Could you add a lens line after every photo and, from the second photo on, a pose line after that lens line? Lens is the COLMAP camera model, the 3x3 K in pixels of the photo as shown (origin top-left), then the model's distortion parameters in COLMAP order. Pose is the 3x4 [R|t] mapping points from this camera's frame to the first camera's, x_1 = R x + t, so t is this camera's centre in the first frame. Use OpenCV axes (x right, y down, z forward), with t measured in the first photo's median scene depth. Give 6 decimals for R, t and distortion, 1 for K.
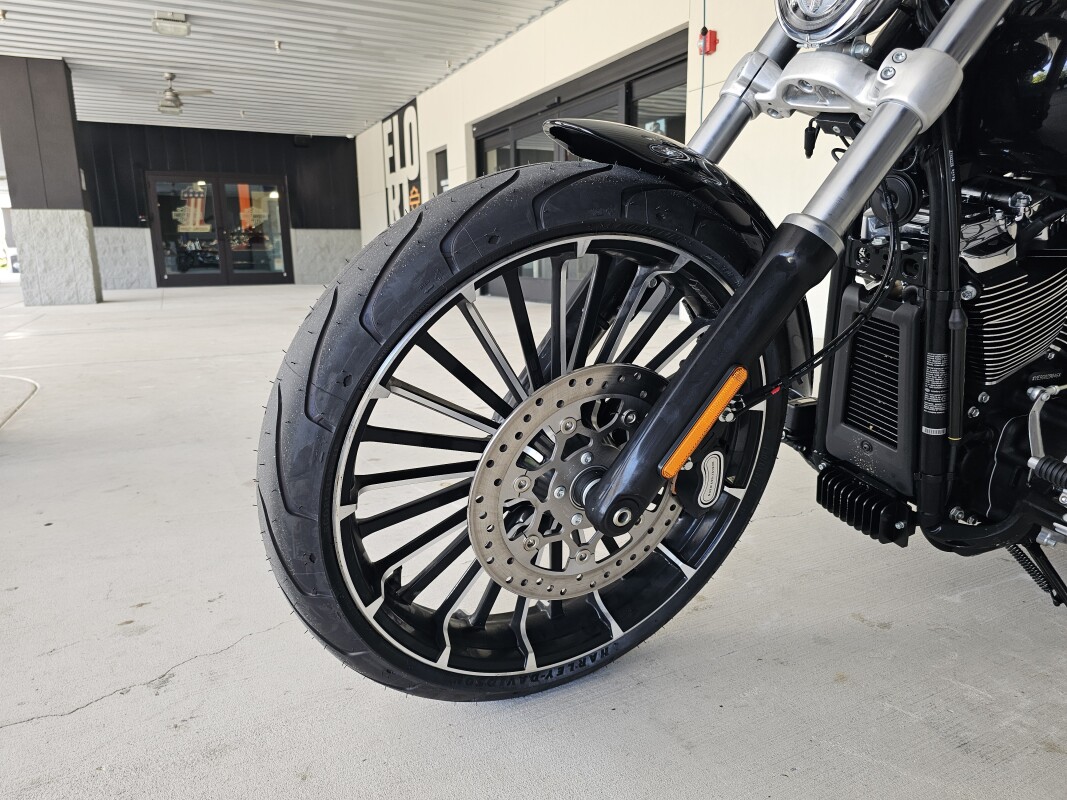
lens RADIAL K [[722.9, 0, 529.1], [0, 722.9, 416.3], [0, 0, 1]] dist [0.039664, -0.036173]
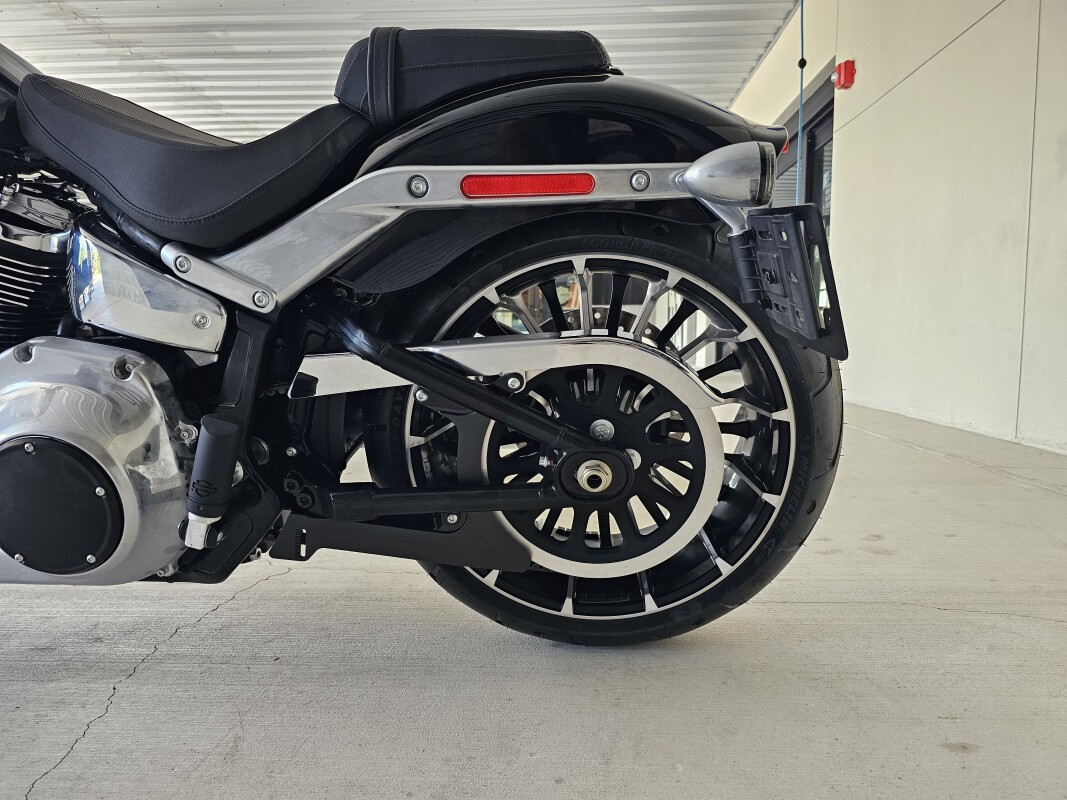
lens RADIAL K [[724.4, 0, 549.5], [0, 724.4, 412.2], [0, 0, 1]] dist [0.047078, -0.050662]
pose [[0.866528, 0.058084, -0.495737, 0.397257], [-0.114243, 0.989920, -0.083706, -0.007105], [0.485878, 0.129169, 0.864429, 0.137213]]
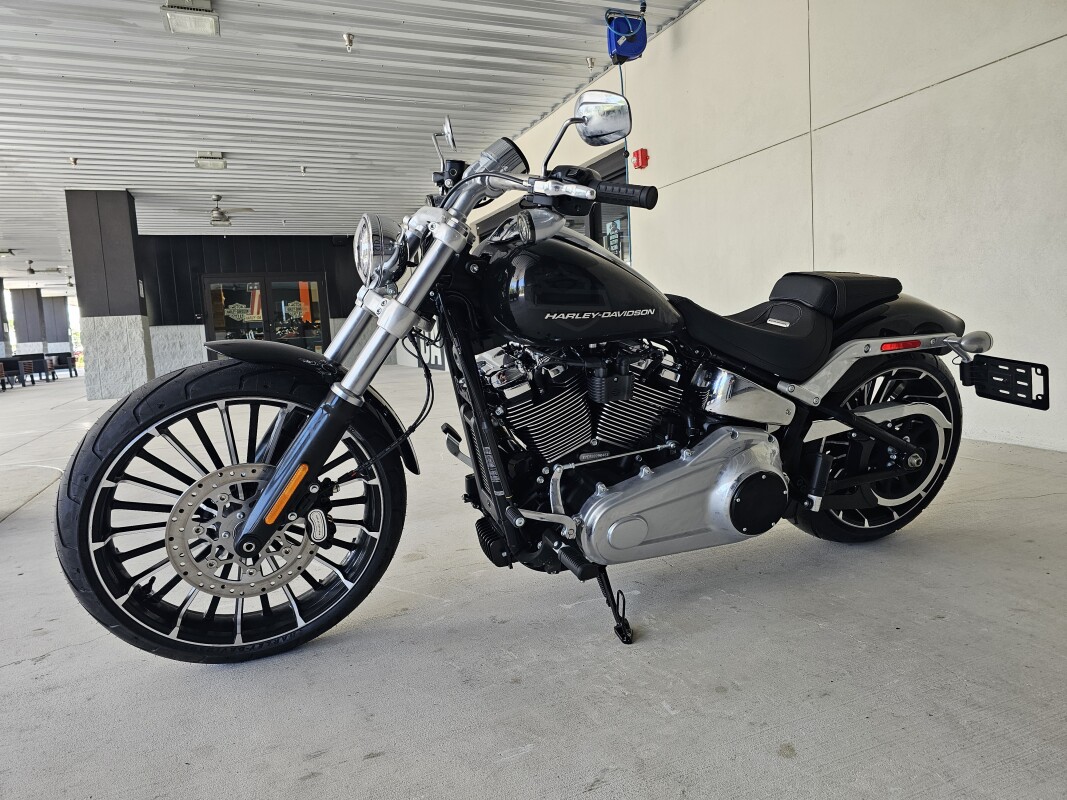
lens RADIAL K [[728.4, 0, 533.5], [0, 728.4, 400.0], [0, 0, 1]] dist [0.050756, -0.053199]
pose [[0.996182, -0.036625, -0.079249, 0.154685], [0.027247, 0.992836, -0.116337, 0.000805], [0.082942, 0.113733, 0.990043, -0.128371]]
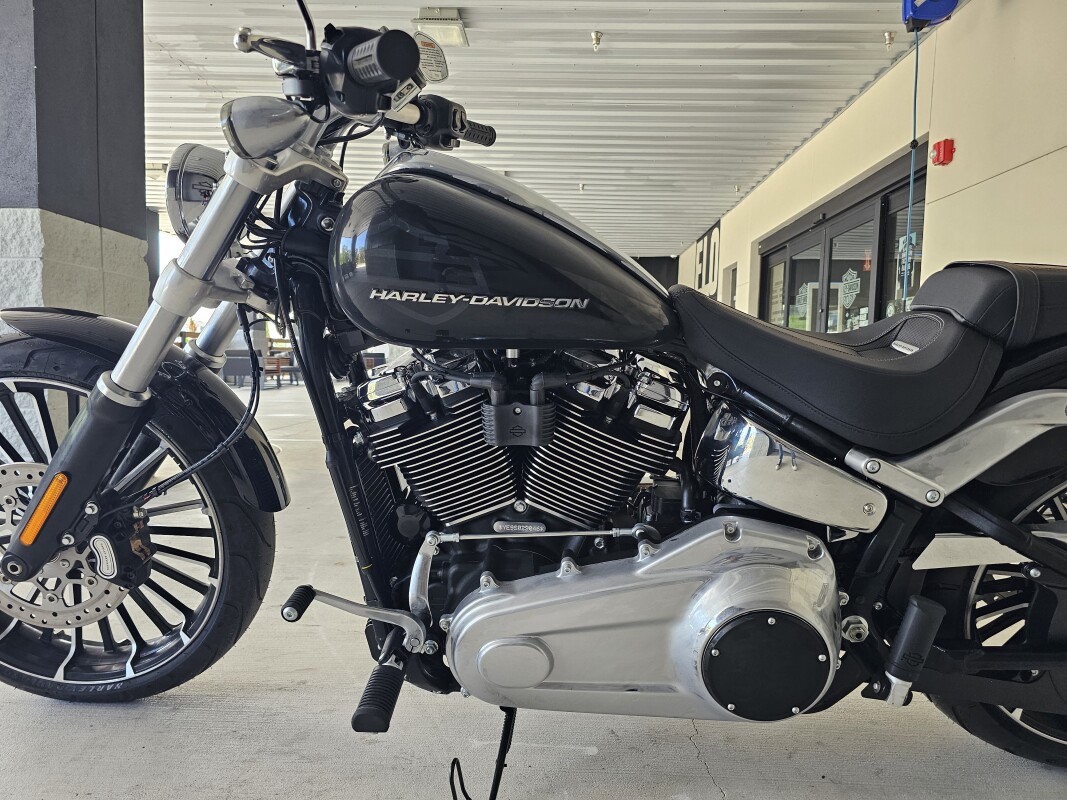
lens RADIAL K [[722.9, 0, 529.1], [0, 722.9, 416.3], [0, 0, 1]] dist [0.039664, -0.036173]
pose [[0.871297, 0.070948, -0.485601, 0.263293], [-0.139132, 0.984607, -0.105785, -0.022878], [0.470621, 0.159733, 0.867757, 0.023803]]
